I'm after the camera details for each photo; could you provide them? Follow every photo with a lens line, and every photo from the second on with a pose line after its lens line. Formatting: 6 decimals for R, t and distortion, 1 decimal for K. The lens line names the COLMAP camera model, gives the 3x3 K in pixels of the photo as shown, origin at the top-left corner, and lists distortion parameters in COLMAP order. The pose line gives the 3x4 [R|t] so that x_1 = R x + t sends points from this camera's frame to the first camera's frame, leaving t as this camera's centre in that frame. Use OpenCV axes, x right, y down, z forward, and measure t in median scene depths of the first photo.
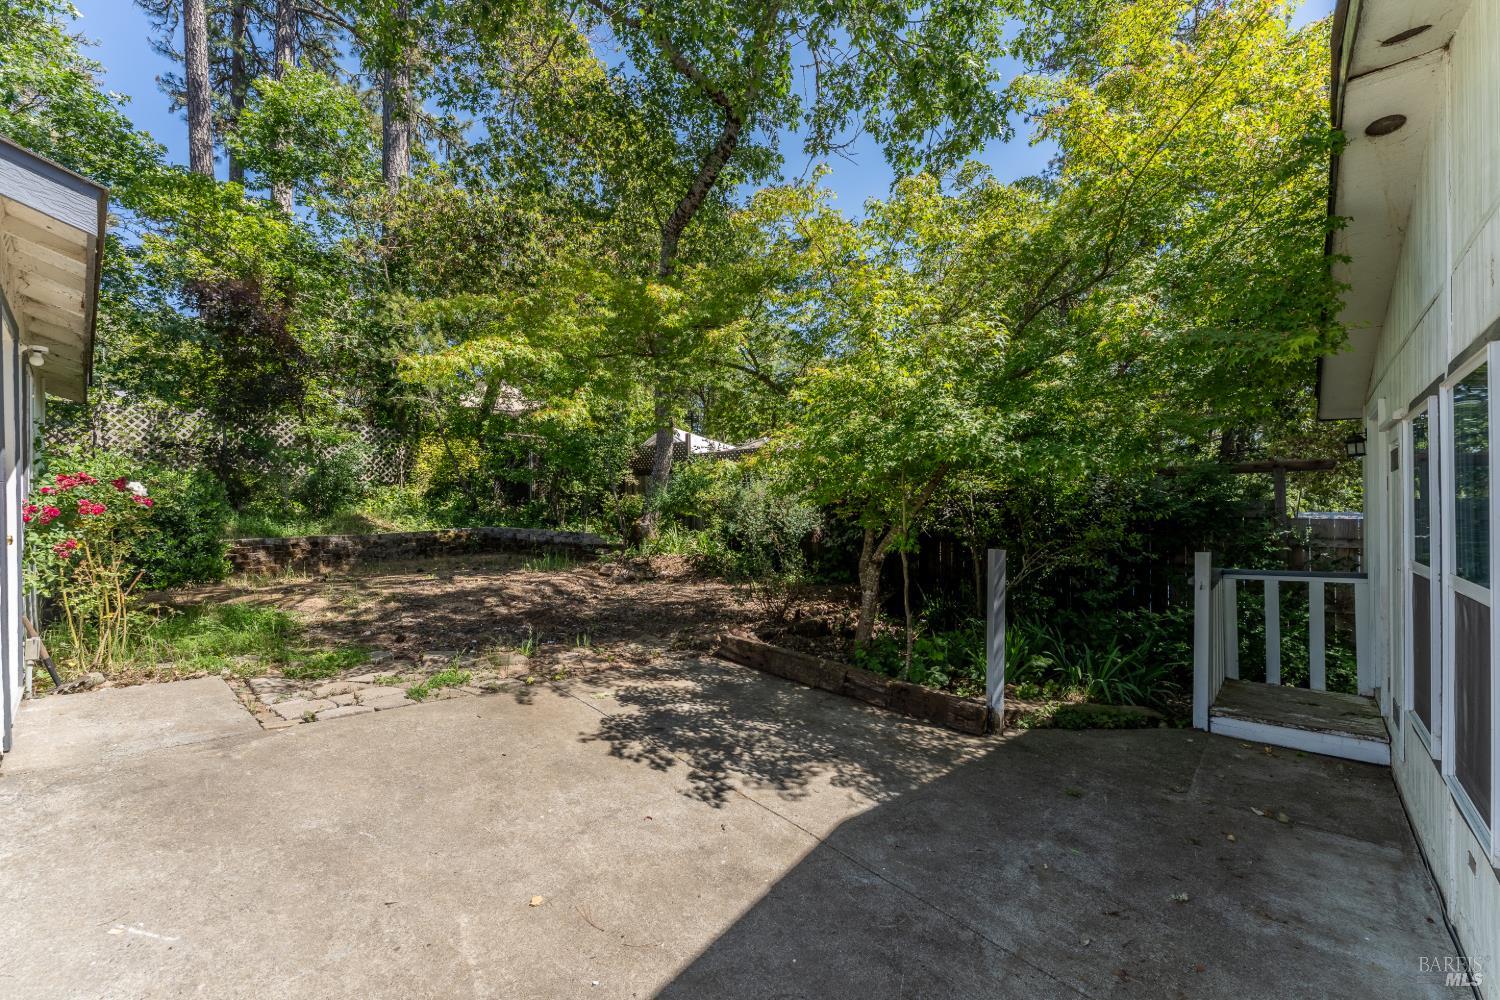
lens RADIAL K [[605.7, 0, 752.5], [0, 605.7, 501.6], [0, 0, 1]] dist [-0.002749, -0.000429]
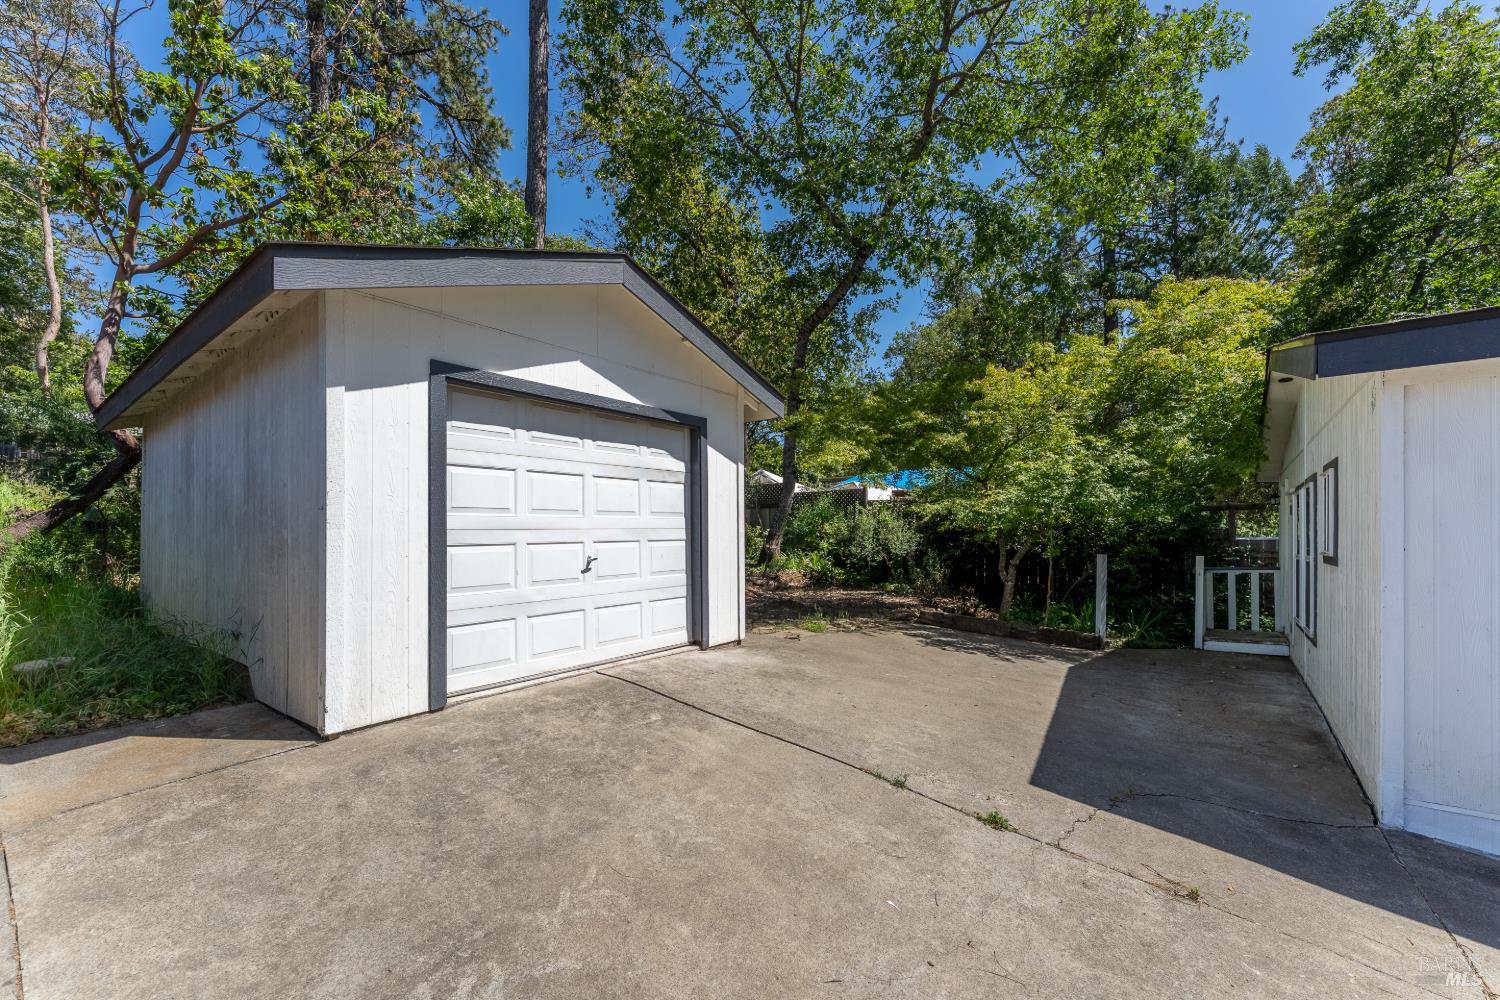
lens RADIAL K [[605.5, 0, 771.7], [0, 605.5, 536.2], [0, 0, 1]] dist [-0.000204, -0.000018]
pose [[0.996255, -0.004436, 0.086350, -0.702808], [0.003491, 0.999932, 0.011094, -0.005243], [-0.086393, -0.010751, 0.996203, -0.720459]]
